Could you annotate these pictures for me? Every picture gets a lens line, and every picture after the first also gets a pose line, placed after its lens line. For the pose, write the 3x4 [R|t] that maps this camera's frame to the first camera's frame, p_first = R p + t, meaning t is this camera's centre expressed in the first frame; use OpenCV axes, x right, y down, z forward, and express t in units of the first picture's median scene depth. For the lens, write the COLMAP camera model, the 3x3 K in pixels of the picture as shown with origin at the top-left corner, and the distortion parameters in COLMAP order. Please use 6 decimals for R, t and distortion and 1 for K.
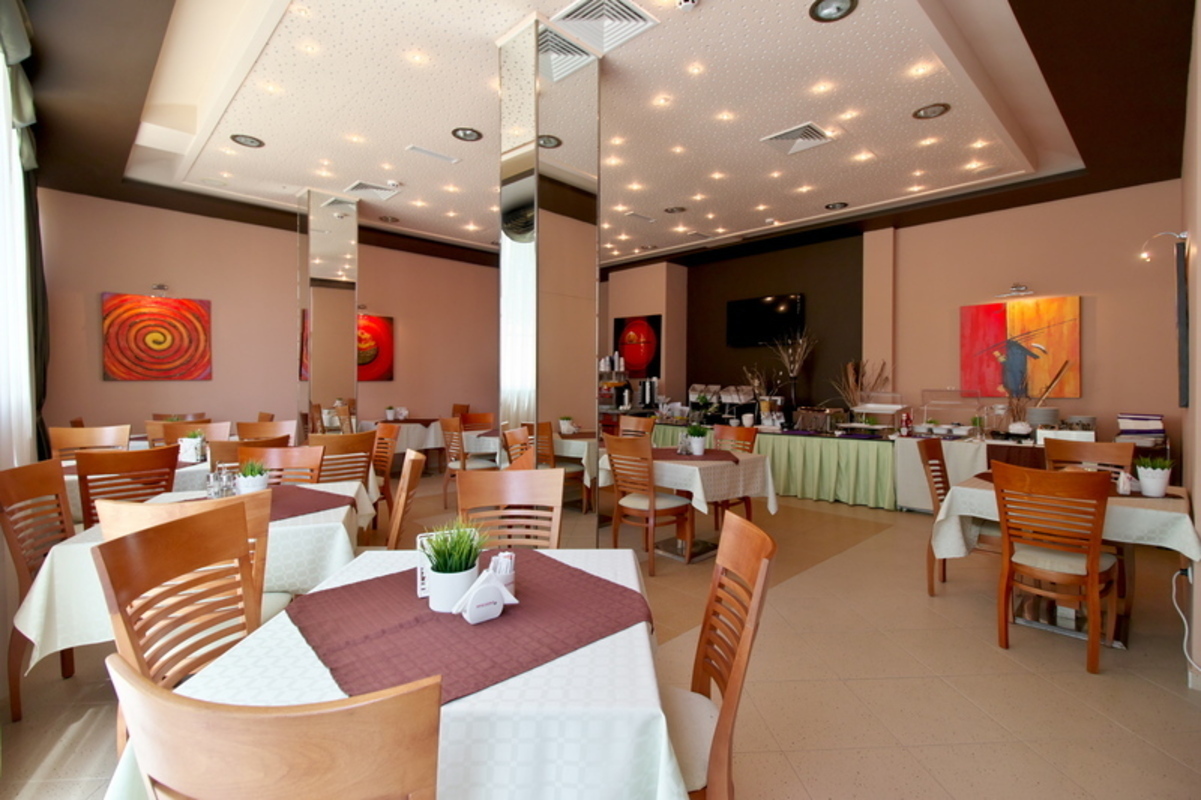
lens RADIAL K [[550.2, 0, 595.8], [0, 550.2, 384.4], [0, 0, 1]] dist [0.000839, -0.000222]
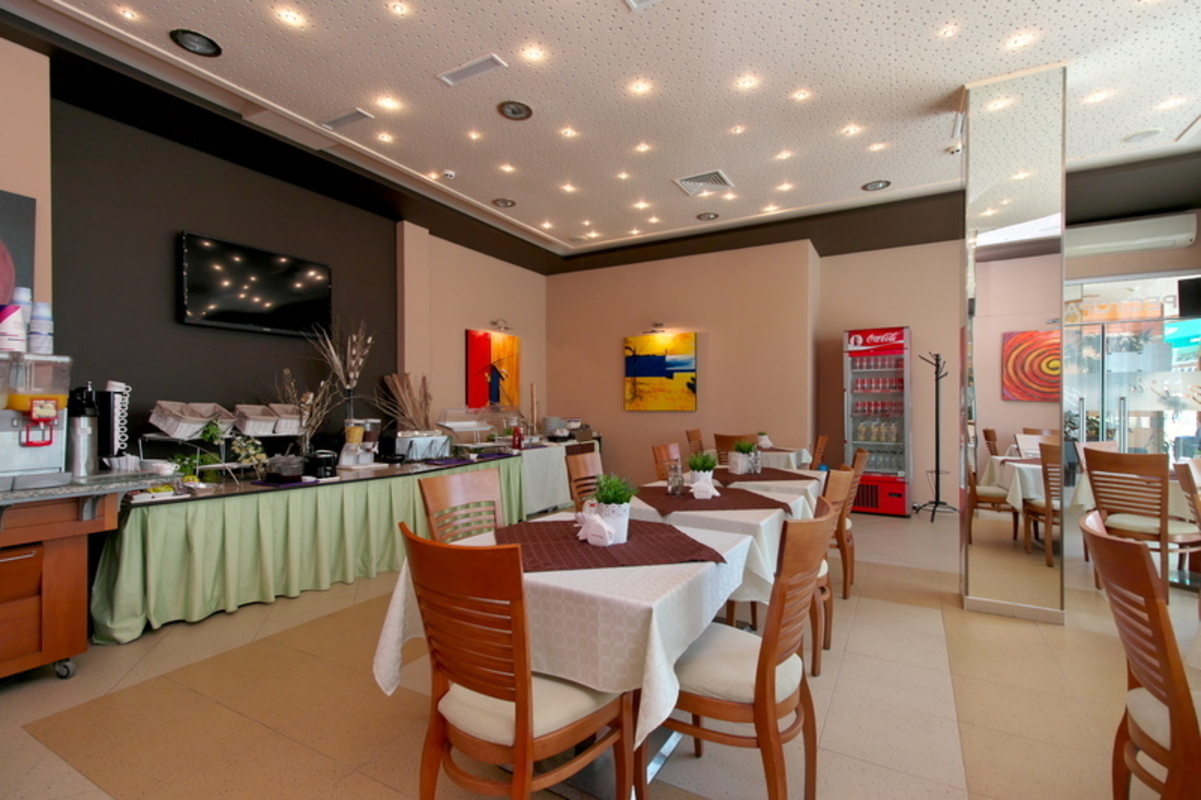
lens RADIAL K [[550.2, 0, 595.8], [0, 550.2, 384.4], [0, 0, 1]] dist [0.000839, -0.000222]
pose [[-0.280836, 0.031719, 0.959231, -0.481131], [-0.004374, 0.999401, -0.034328, 0.004292], [-0.959746, -0.013836, -0.280529, 1.150533]]
